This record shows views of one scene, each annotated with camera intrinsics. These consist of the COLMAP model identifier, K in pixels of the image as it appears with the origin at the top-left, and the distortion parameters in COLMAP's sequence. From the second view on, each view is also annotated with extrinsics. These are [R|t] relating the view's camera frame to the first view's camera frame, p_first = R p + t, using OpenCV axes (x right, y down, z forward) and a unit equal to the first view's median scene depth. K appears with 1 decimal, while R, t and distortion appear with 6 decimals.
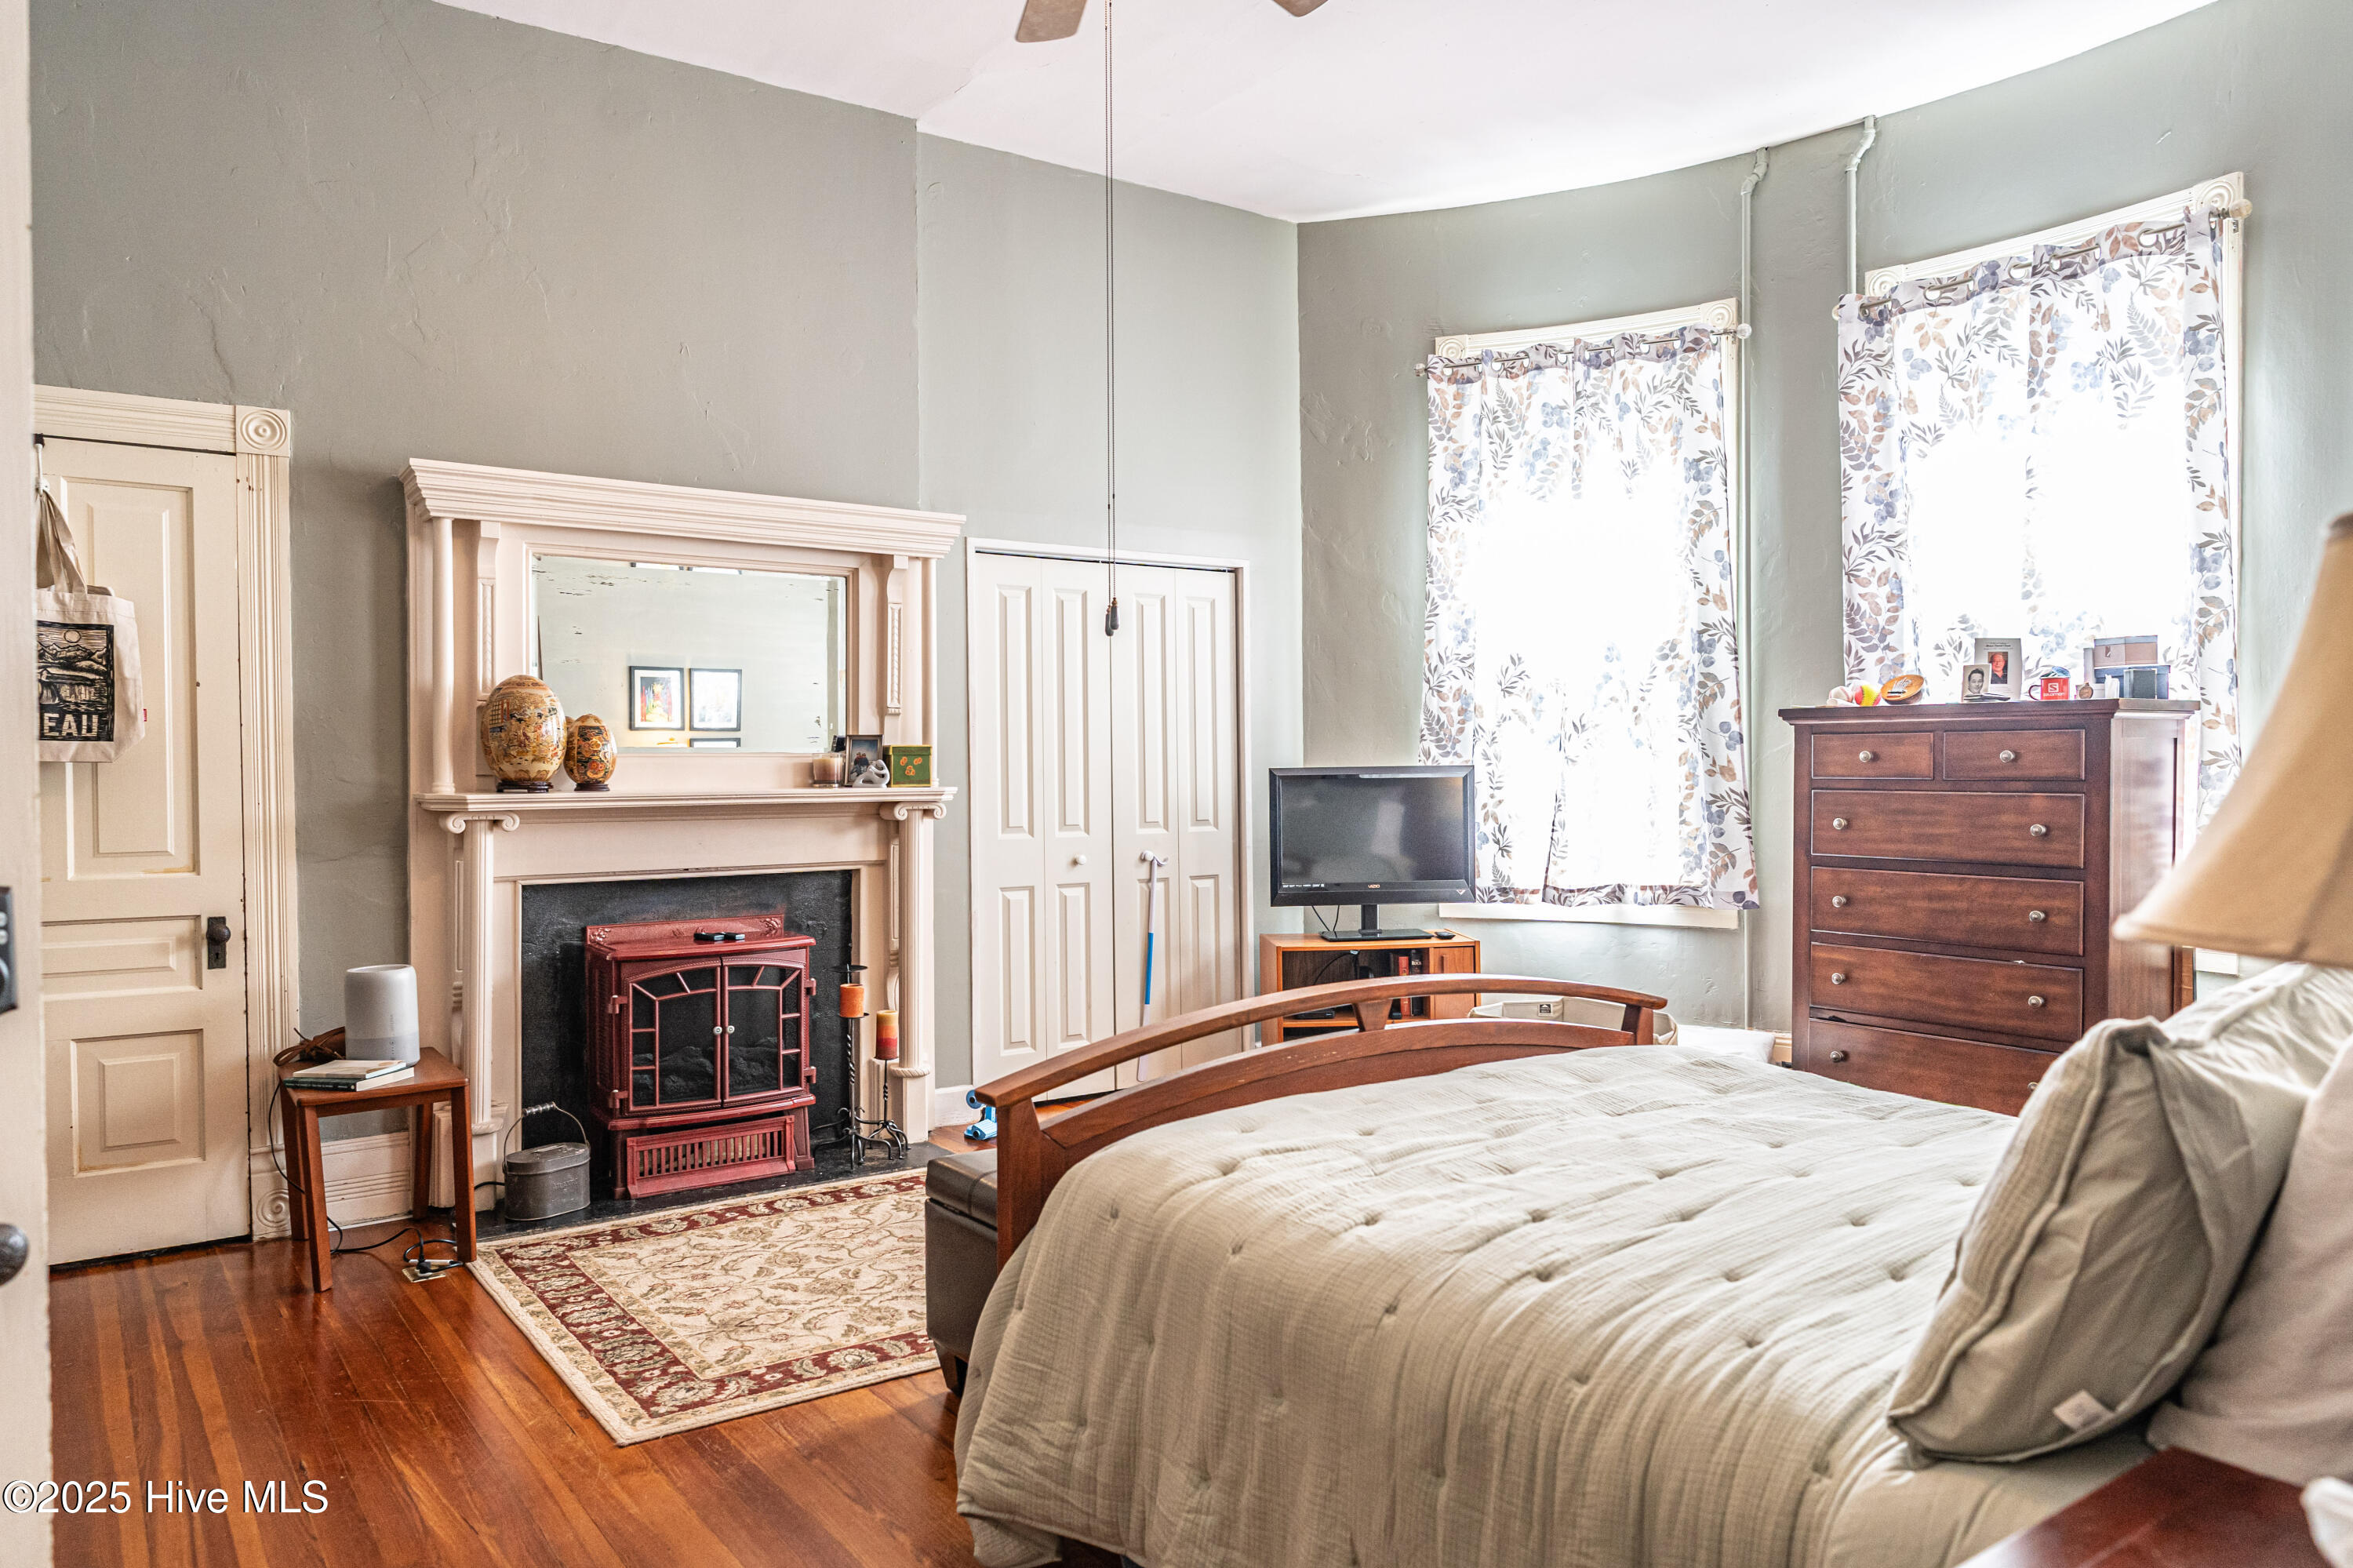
lens RADIAL K [[1571.7, 0, 1168.4], [0, 1571.7, 794.6], [0, 0, 1]] dist [-0.000690, 0.000895]
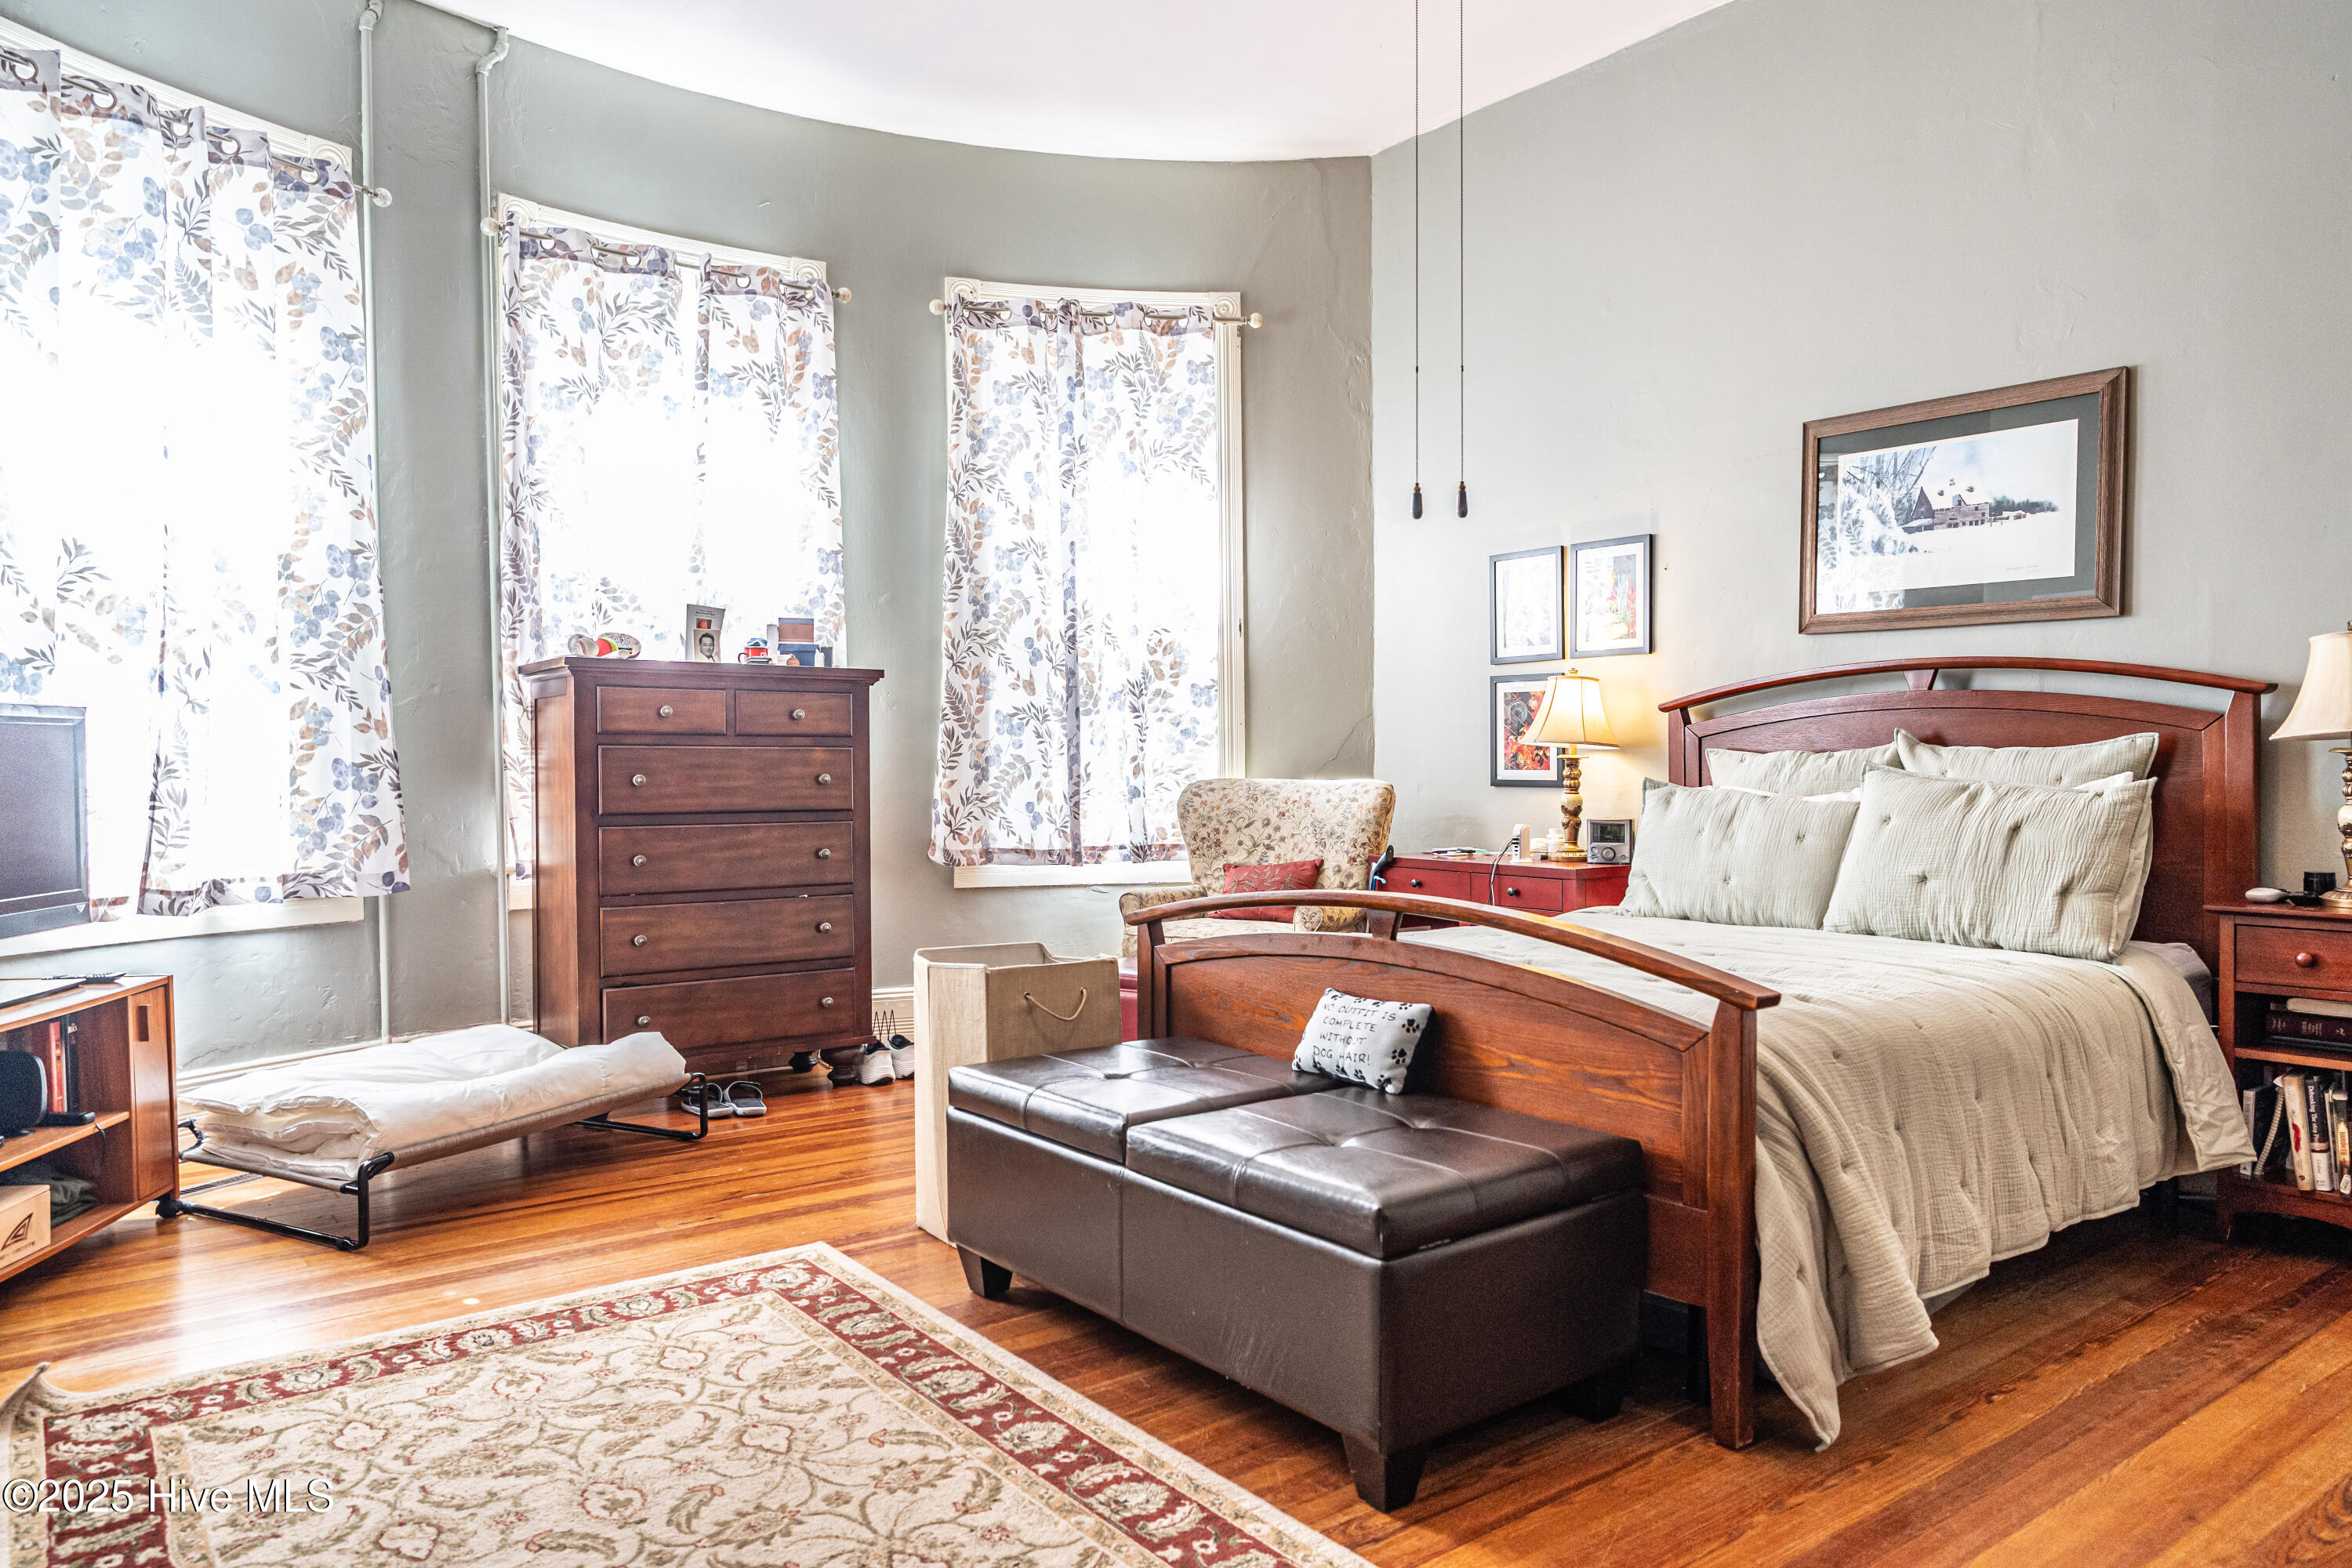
lens RADIAL K [[1570.9, 0, 1167.9], [0, 1570.9, 794.6], [0, 0, 1]] dist [-0.000690, 0.000895]
pose [[-0.039706, -0.013868, 0.999115, -0.591611], [0.022248, 0.999644, 0.014759, 0.021695], [-0.998964, 0.022814, -0.039383, 0.763630]]
